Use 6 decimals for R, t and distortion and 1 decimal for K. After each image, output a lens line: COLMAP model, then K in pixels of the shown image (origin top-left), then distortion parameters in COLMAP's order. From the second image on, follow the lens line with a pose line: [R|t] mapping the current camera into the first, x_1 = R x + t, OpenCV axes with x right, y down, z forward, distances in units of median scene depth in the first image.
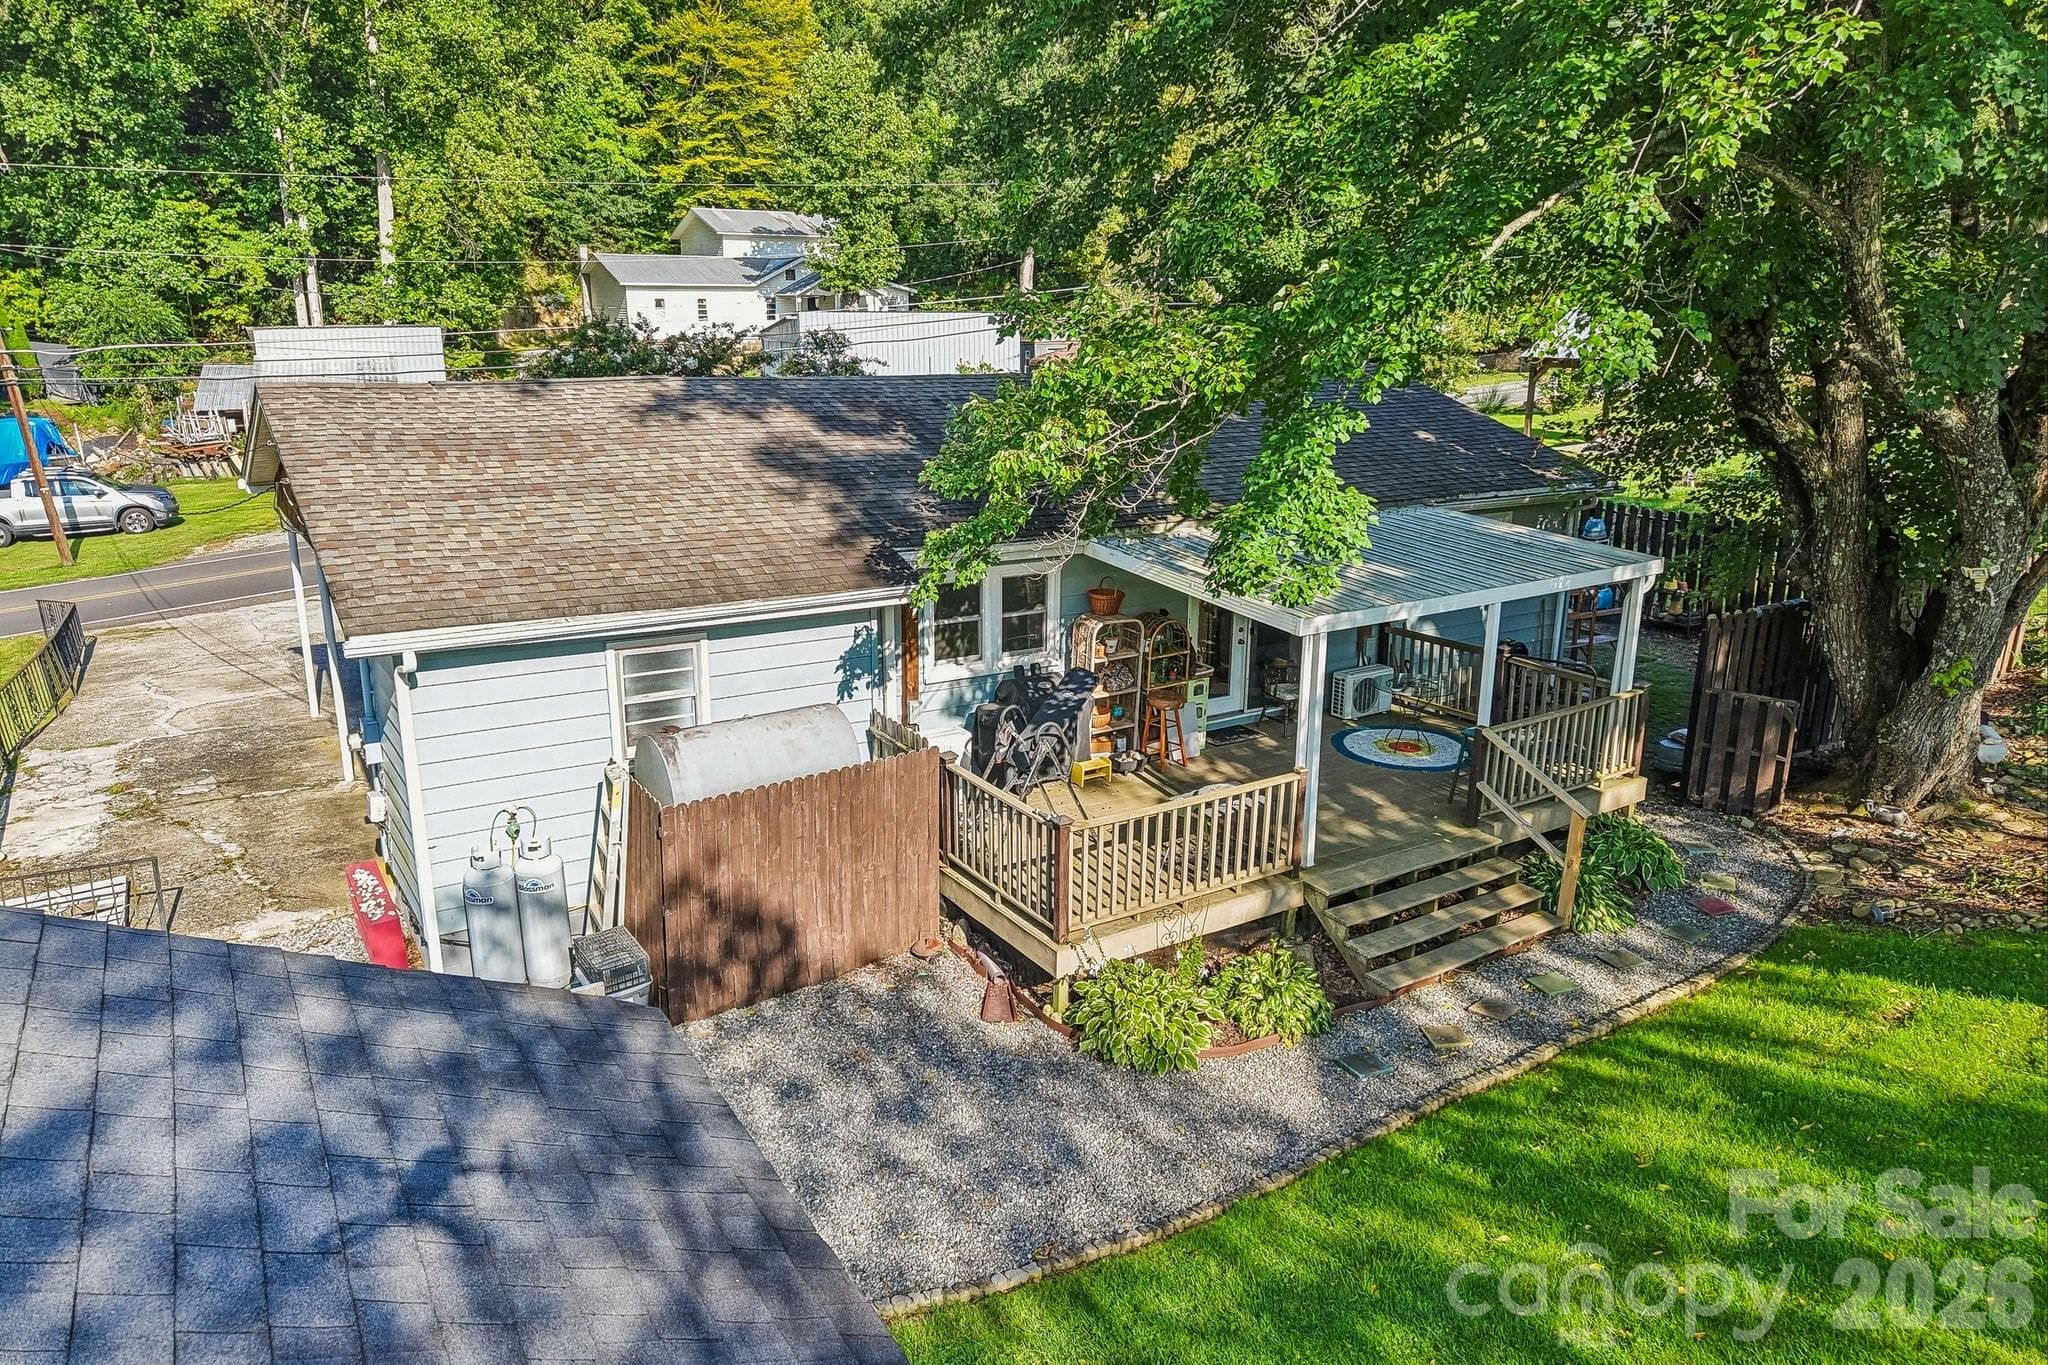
lens RADIAL K [[1184.1, 0, 1022.1], [0, 1184.1, 675.3], [0, 0, 1]] dist [0.000435, -0.000770]
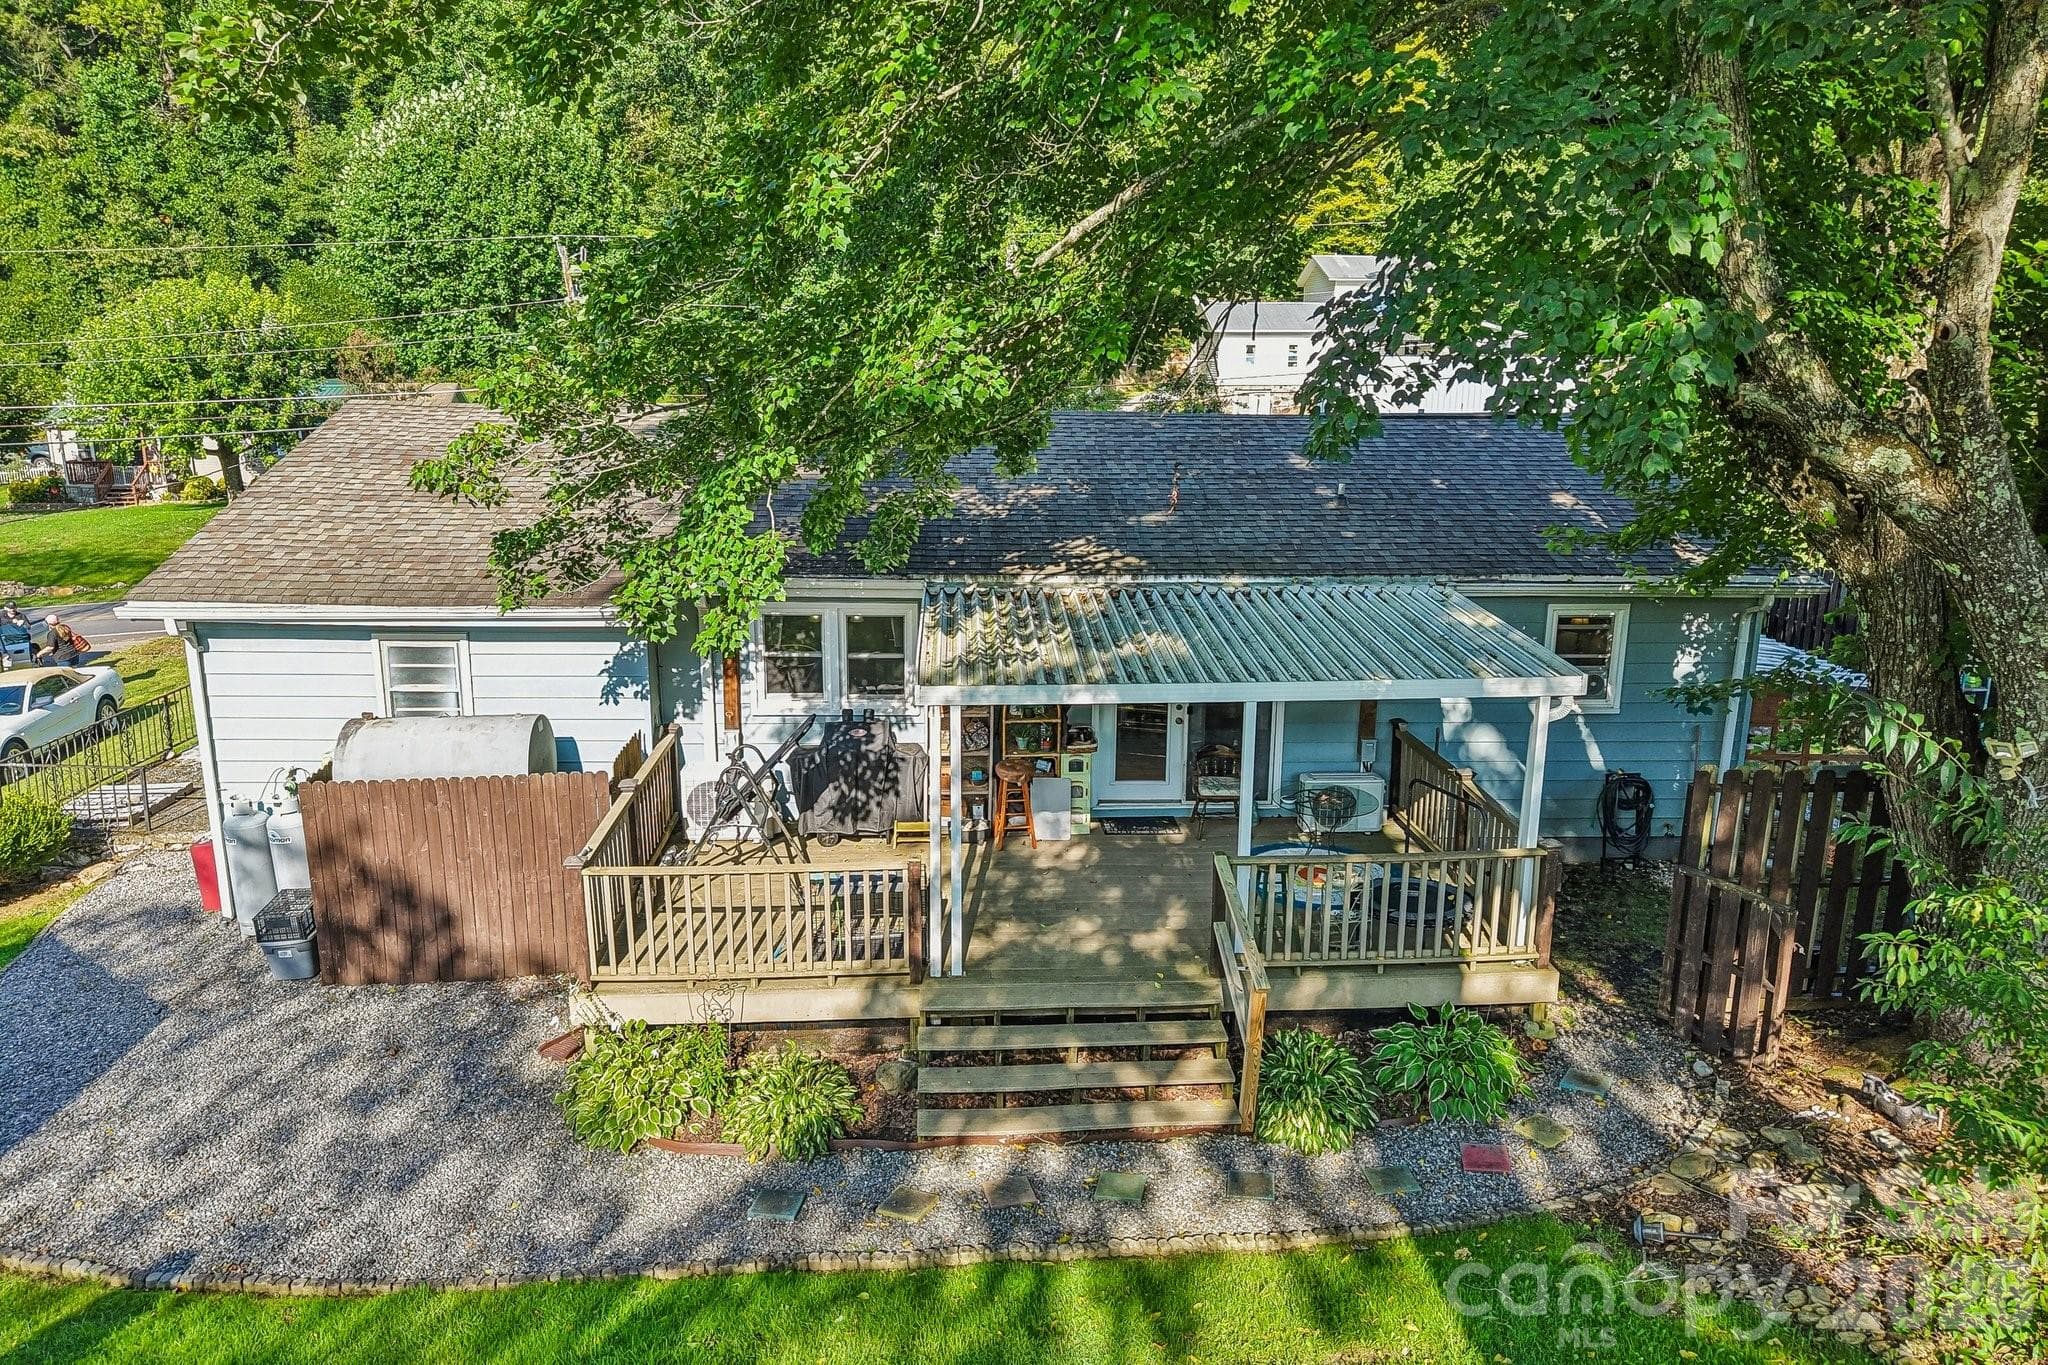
lens RADIAL K [[1168.0, 0, 1034.6], [0, 1168.0, 690.2], [0, 0, 1]] dist [-0.000151, -0.015805]
pose [[0.896472, 0.120933, -0.426278, 0.671864], [-0.131257, 0.991335, 0.005202, -0.059219], [0.423213, 0.051288, 0.904577, 0.247729]]
